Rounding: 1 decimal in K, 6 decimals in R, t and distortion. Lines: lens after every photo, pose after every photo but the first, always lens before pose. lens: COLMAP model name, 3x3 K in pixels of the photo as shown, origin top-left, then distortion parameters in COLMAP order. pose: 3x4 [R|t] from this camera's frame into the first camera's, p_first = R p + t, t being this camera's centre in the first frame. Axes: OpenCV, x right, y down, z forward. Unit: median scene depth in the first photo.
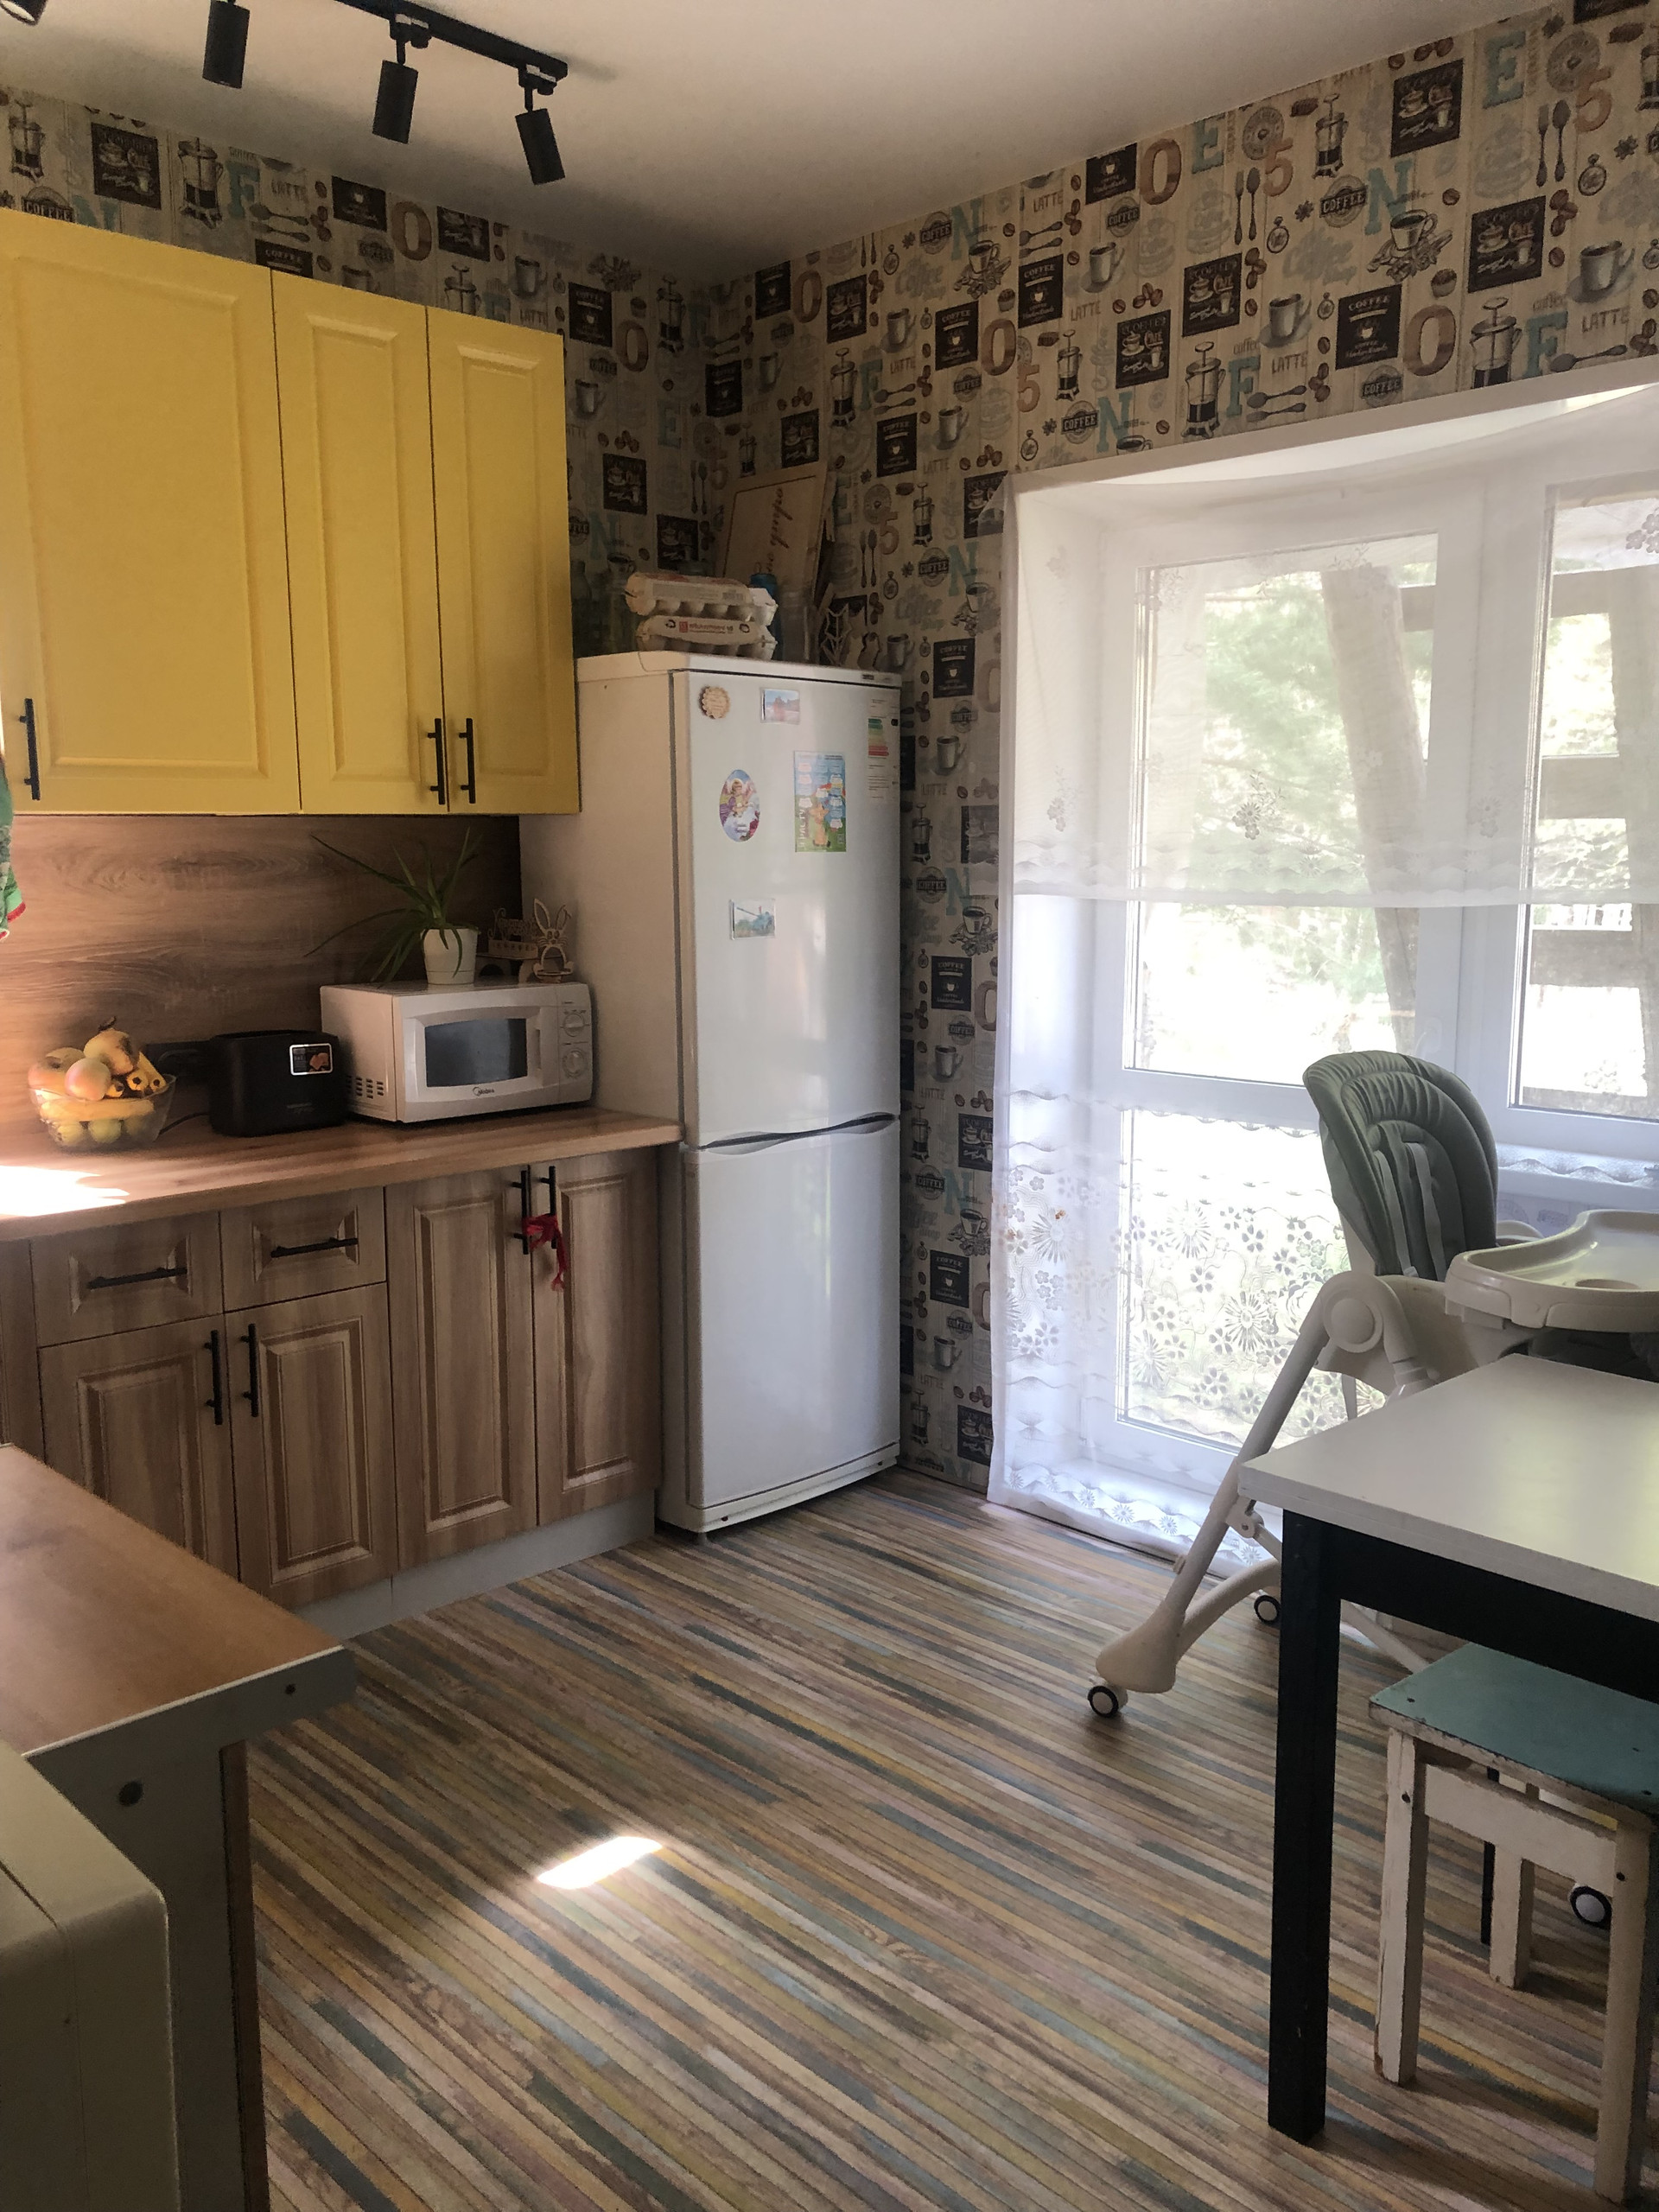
lens RADIAL K [[1806.1, 0, 829.5], [0, 1806.1, 1109.2], [0, 0, 1]] dist [0.030574, -0.024939]
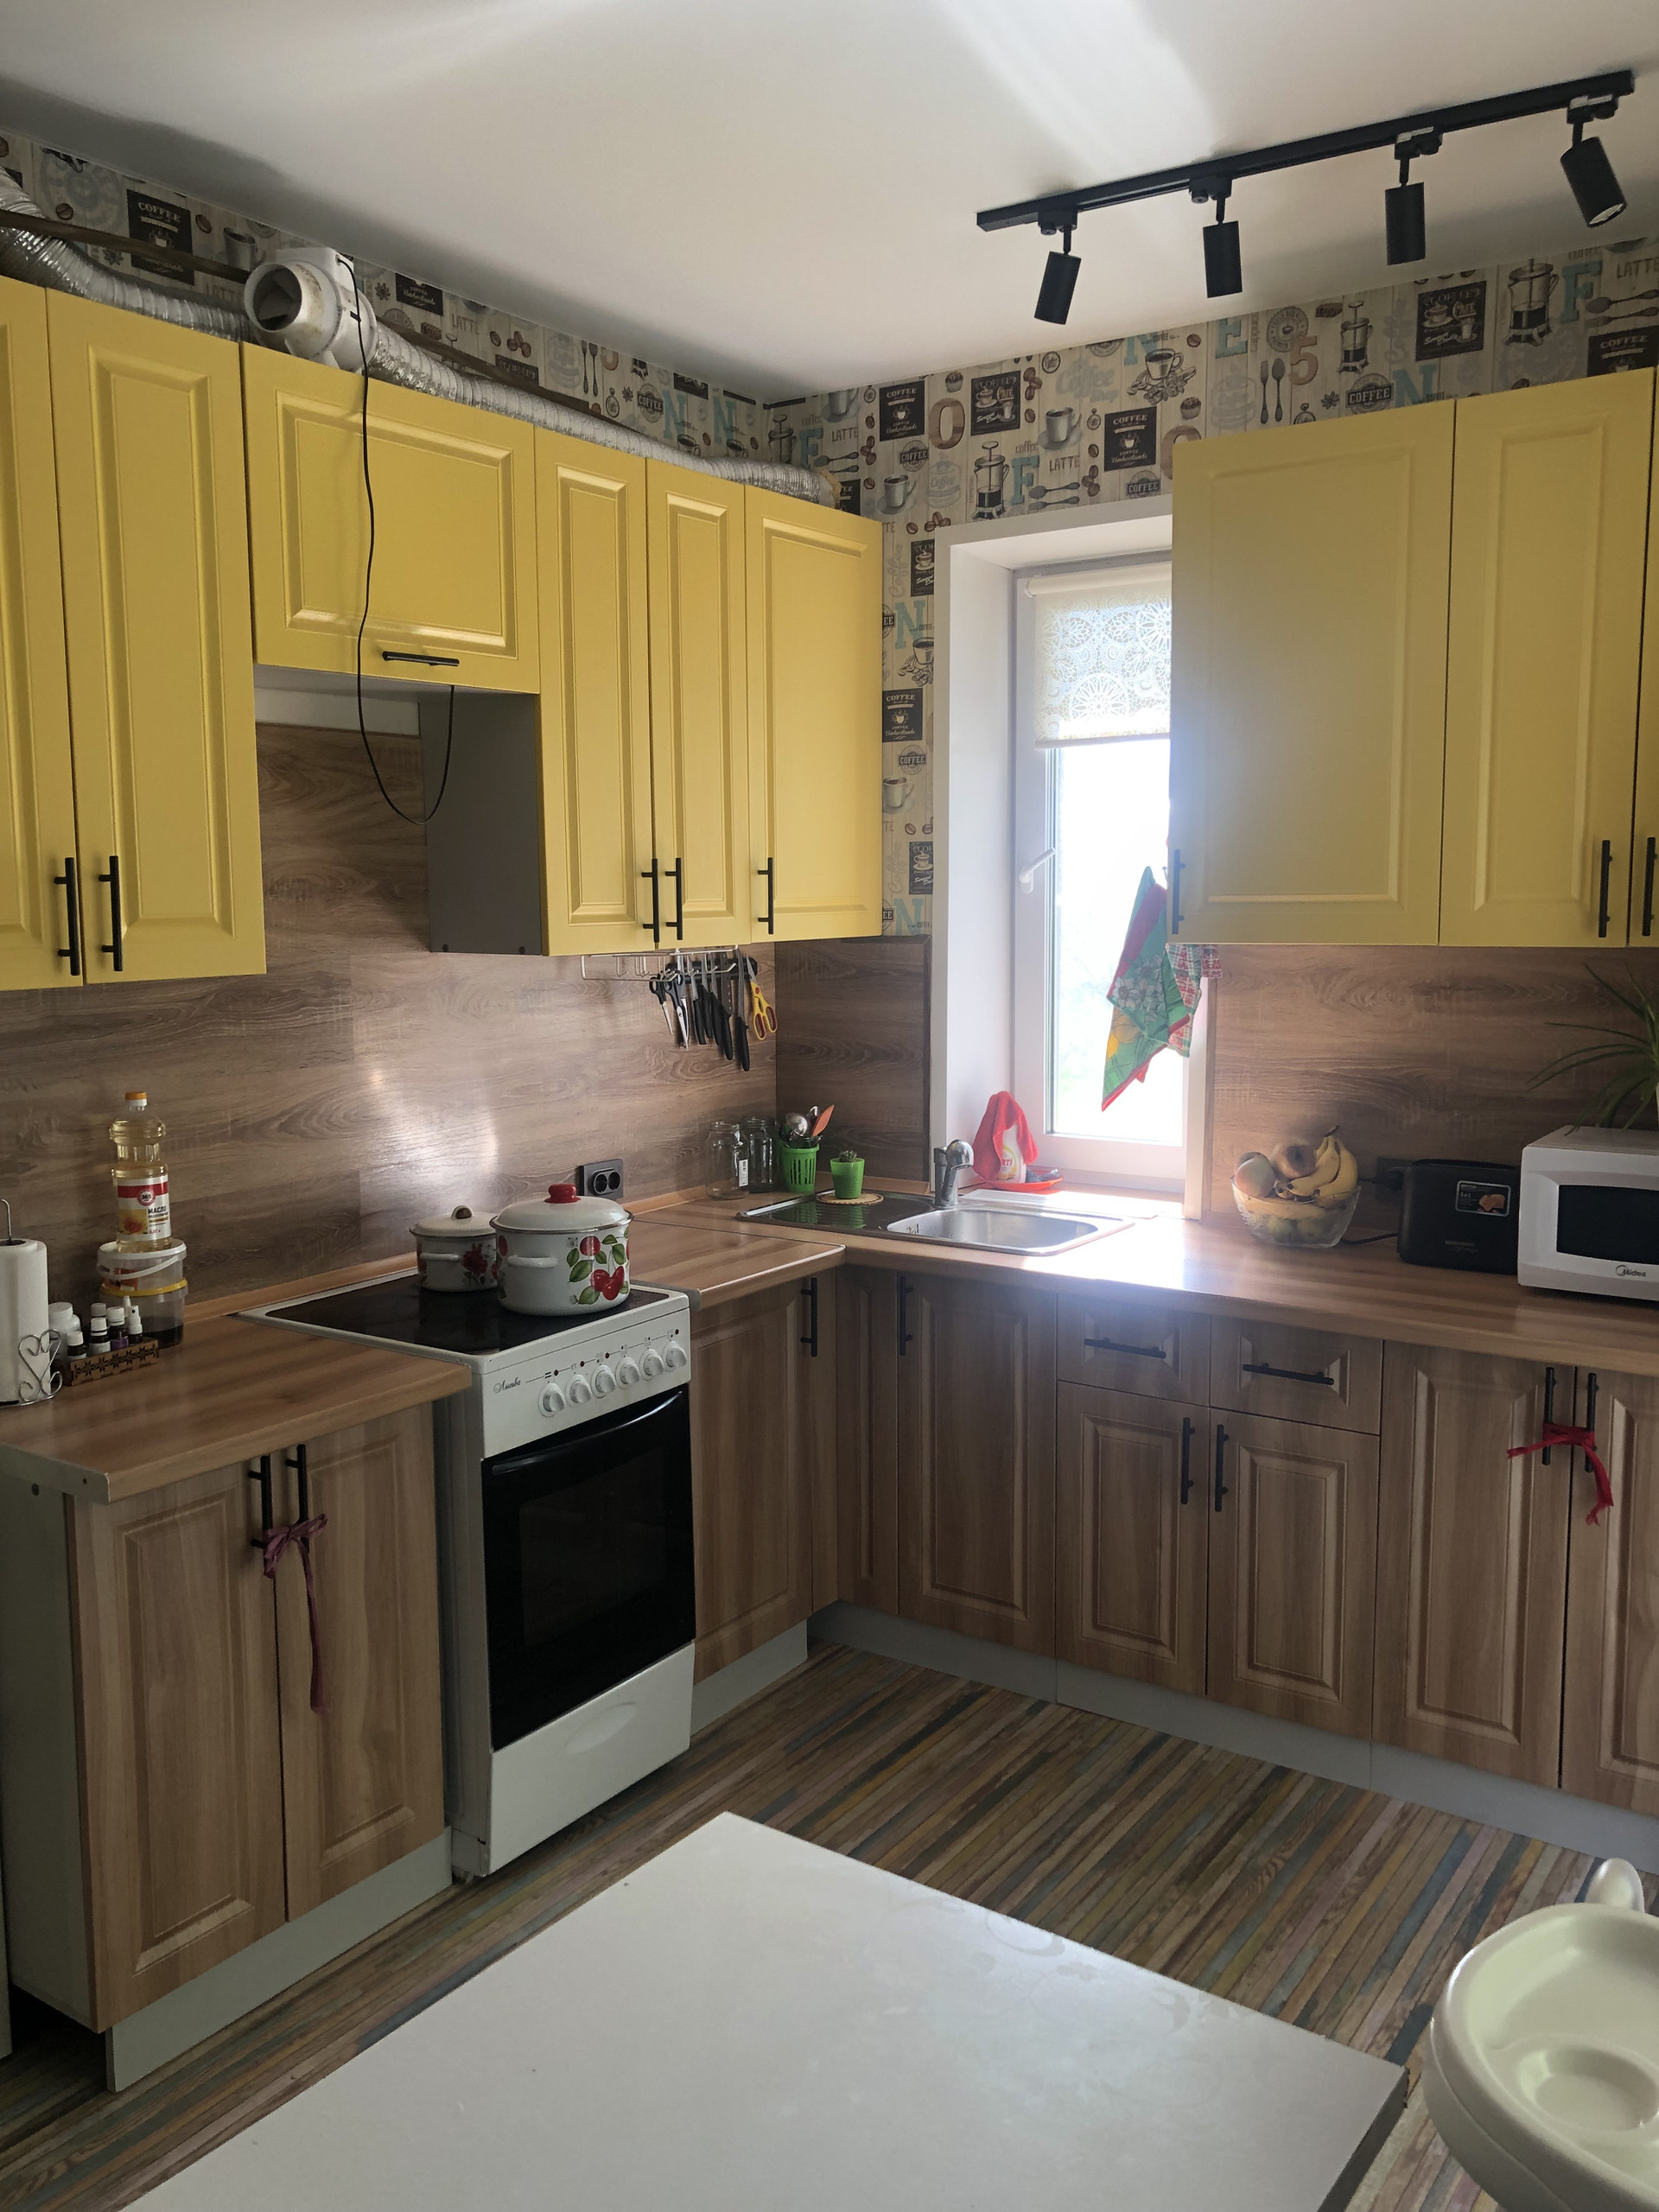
lens RADIAL K [[1806.1, 0, 832.7], [0, 1806.1, 1101.7], [0, 0, 1]] dist [0.030574, -0.024939]
pose [[0.215810, 0.121428, -0.968856, 0.584473], [-0.143795, 0.985371, 0.091468, -0.121413], [0.965789, 0.119577, 0.230113, 0.466783]]
